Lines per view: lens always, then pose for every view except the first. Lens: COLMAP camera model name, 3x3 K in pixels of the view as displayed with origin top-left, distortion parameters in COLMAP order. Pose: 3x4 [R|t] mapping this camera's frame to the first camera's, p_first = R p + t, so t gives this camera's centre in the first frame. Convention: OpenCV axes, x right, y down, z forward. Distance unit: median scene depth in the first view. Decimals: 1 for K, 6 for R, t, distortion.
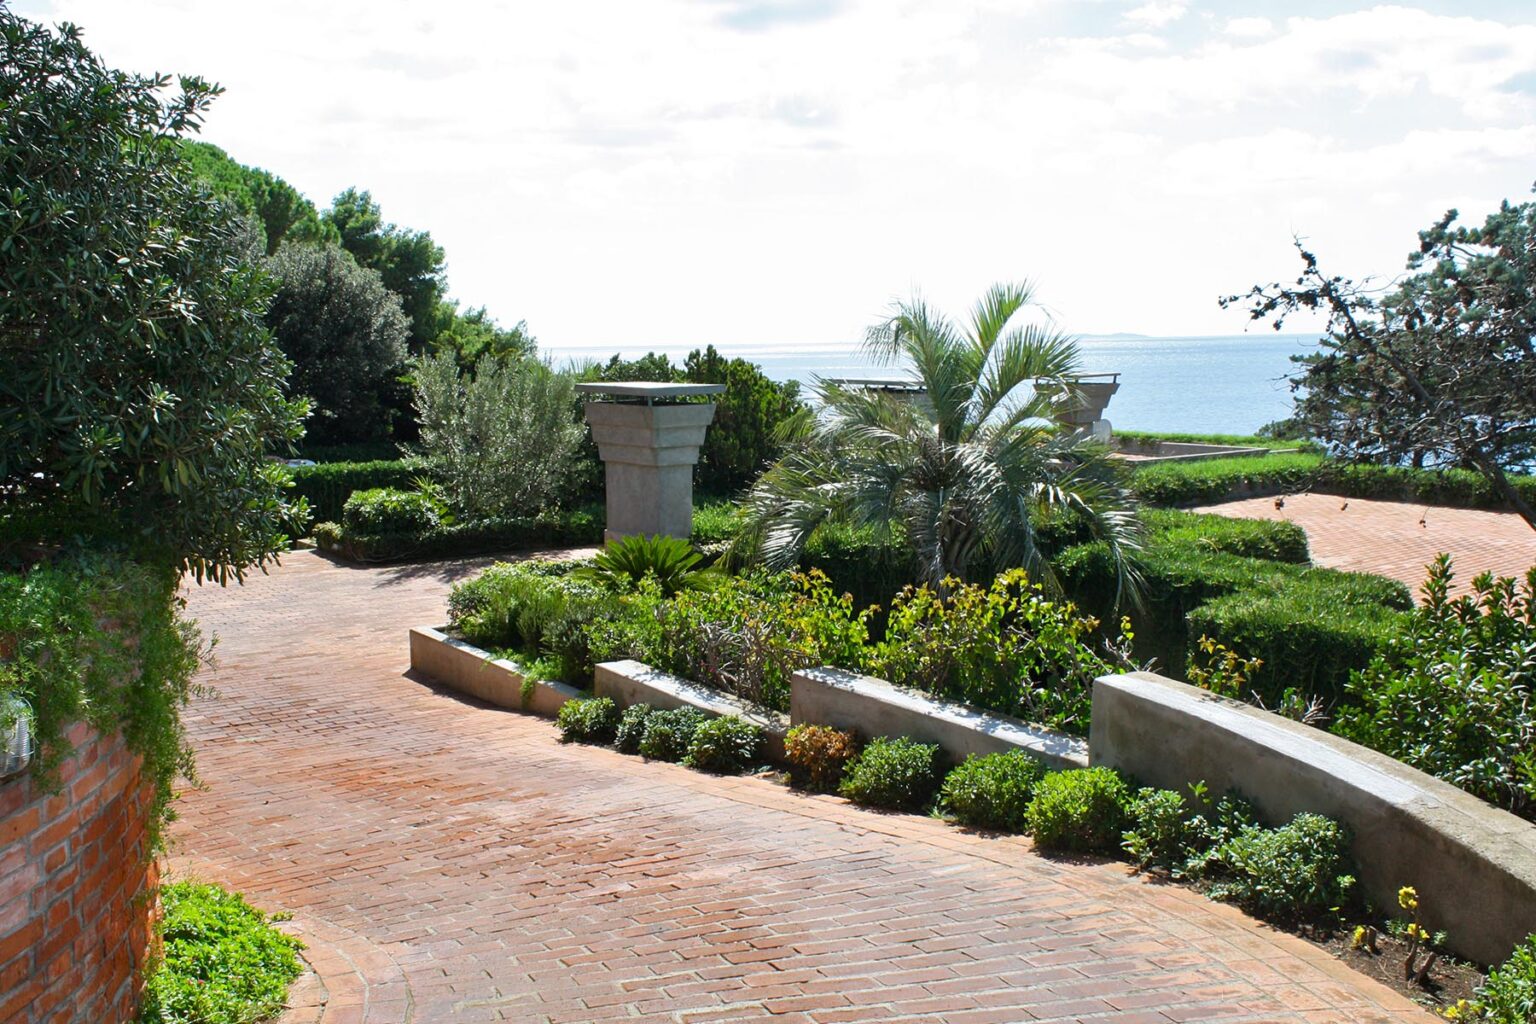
lens RADIAL K [[1397.4, 0, 772.3], [0, 1397.4, 496.1], [0, 0, 1]] dist [-0.122836, 0.000000]
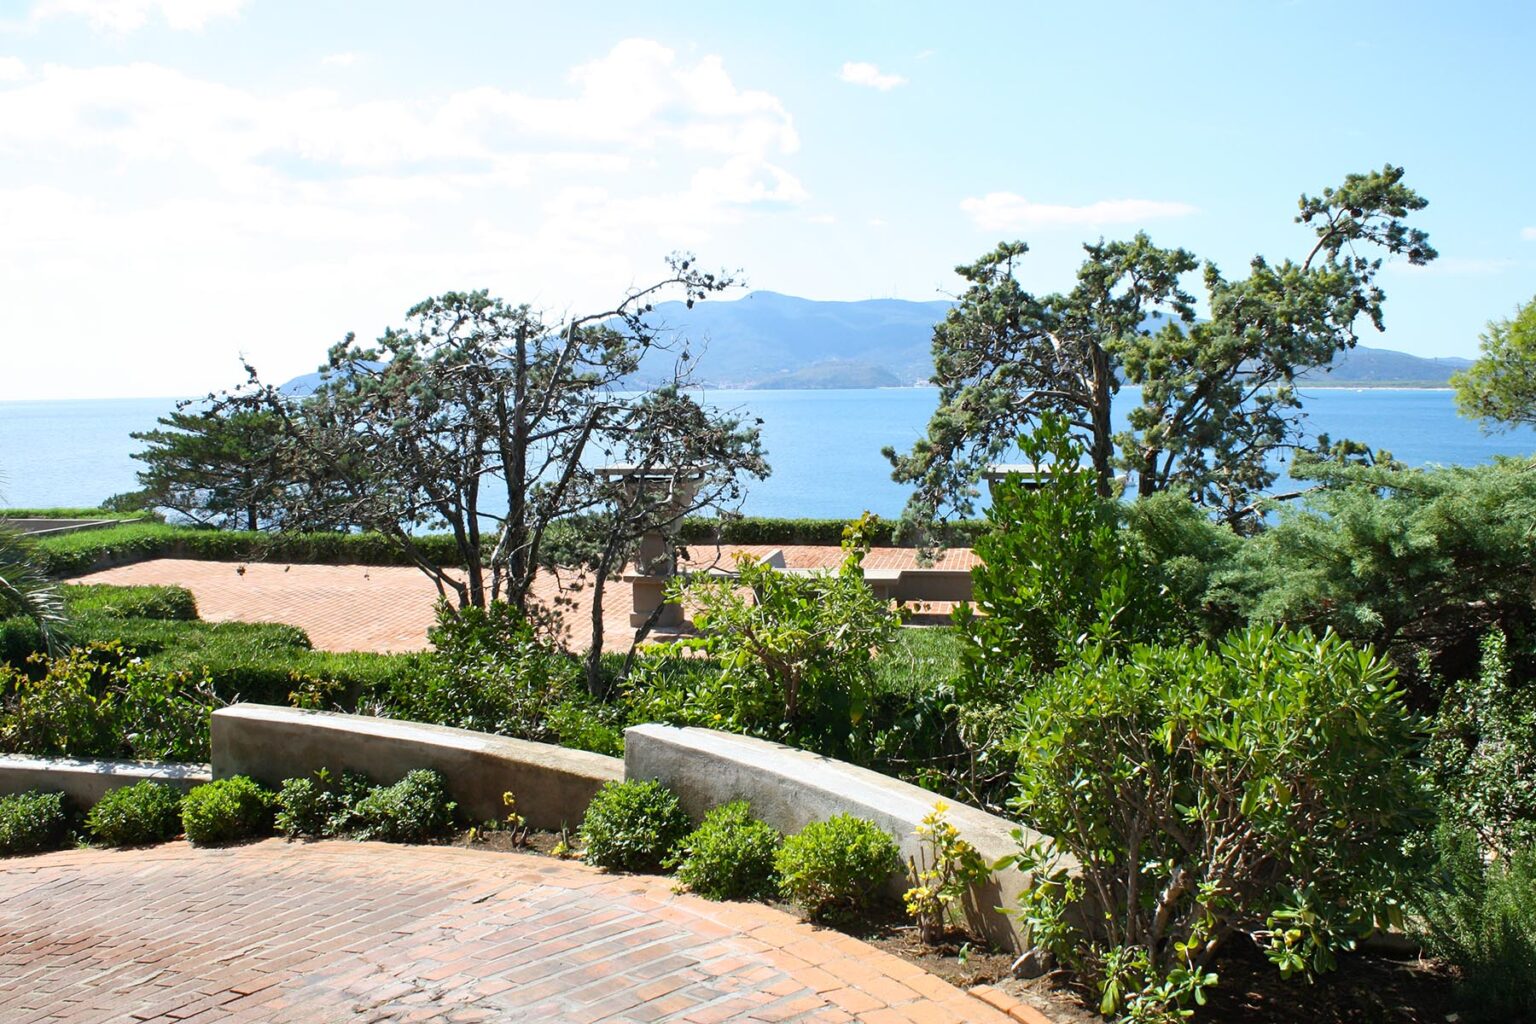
lens RADIAL K [[1291.9, 0, 769.3], [0, 1291.9, 518.4], [0, 0, 1]] dist [-0.128151, 0.101058]
pose [[0.655038, -0.044722, 0.754272, -0.173387], [0.067051, 0.997749, 0.000929, -0.009614], [-0.752615, 0.049966, 0.656562, -0.105315]]
